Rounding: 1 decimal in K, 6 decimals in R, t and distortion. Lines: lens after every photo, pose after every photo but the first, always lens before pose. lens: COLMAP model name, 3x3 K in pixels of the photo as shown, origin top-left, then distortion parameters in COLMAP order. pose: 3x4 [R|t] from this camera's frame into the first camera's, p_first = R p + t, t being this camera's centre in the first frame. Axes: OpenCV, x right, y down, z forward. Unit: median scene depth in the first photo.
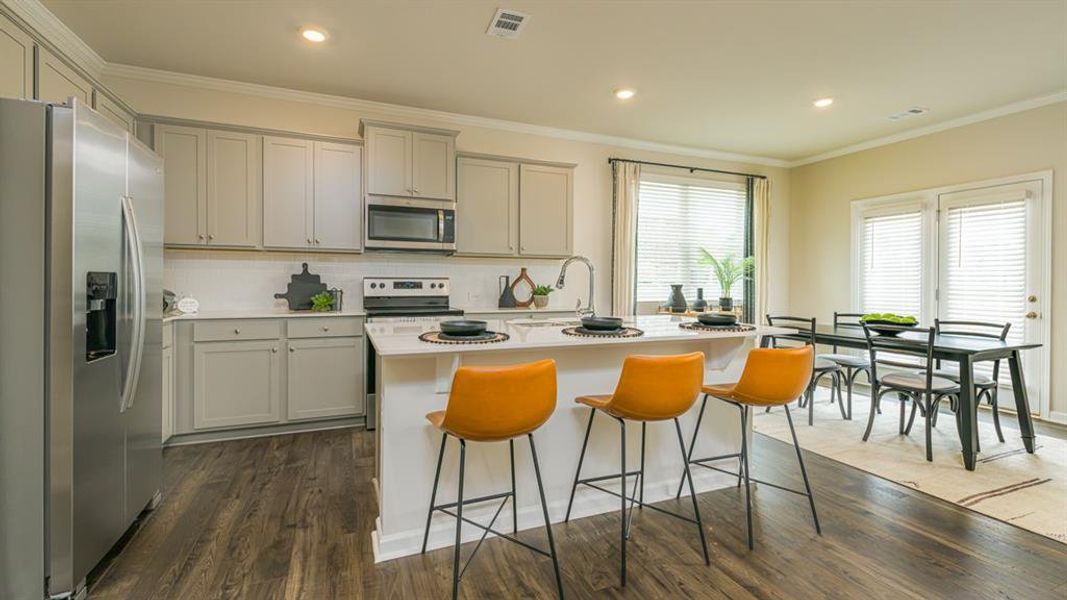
lens RADIAL K [[488.1, 0, 541.8], [0, 488.1, 285.5], [0, 0, 1]] dist [-0.015142, -0.000188]
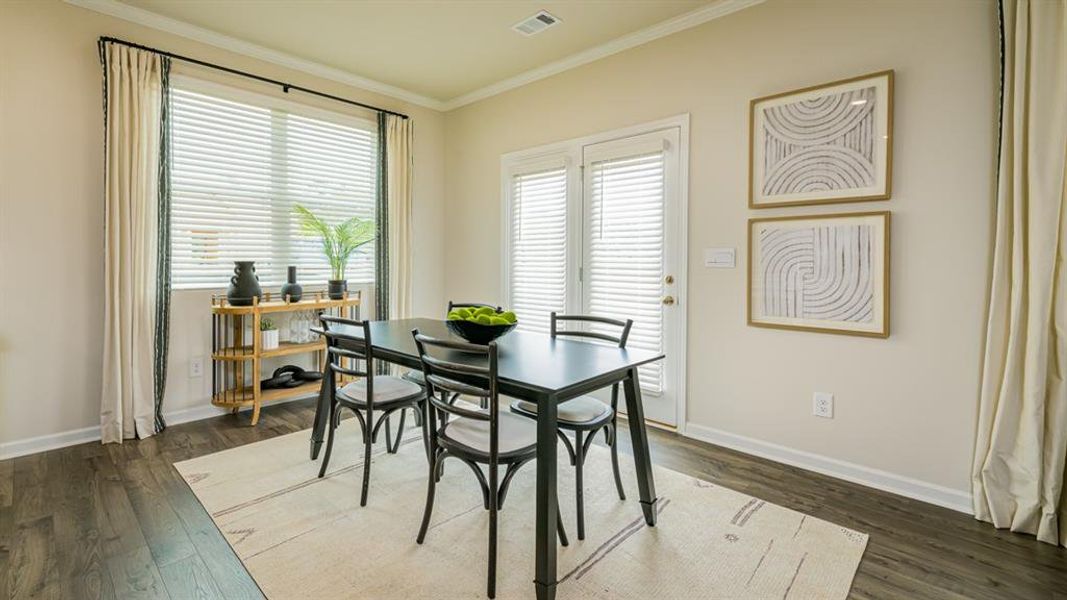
lens RADIAL K [[479.4, 0, 528.8], [0, 479.4, 269.3], [0, 0, 1]] dist [-0.002895, -0.000668]
pose [[0.897137, -0.005654, 0.441716, 0.404410], [0.000137, 0.999922, 0.012520, 0.001432], [-0.441752, -0.011172, 0.897068, 0.344149]]
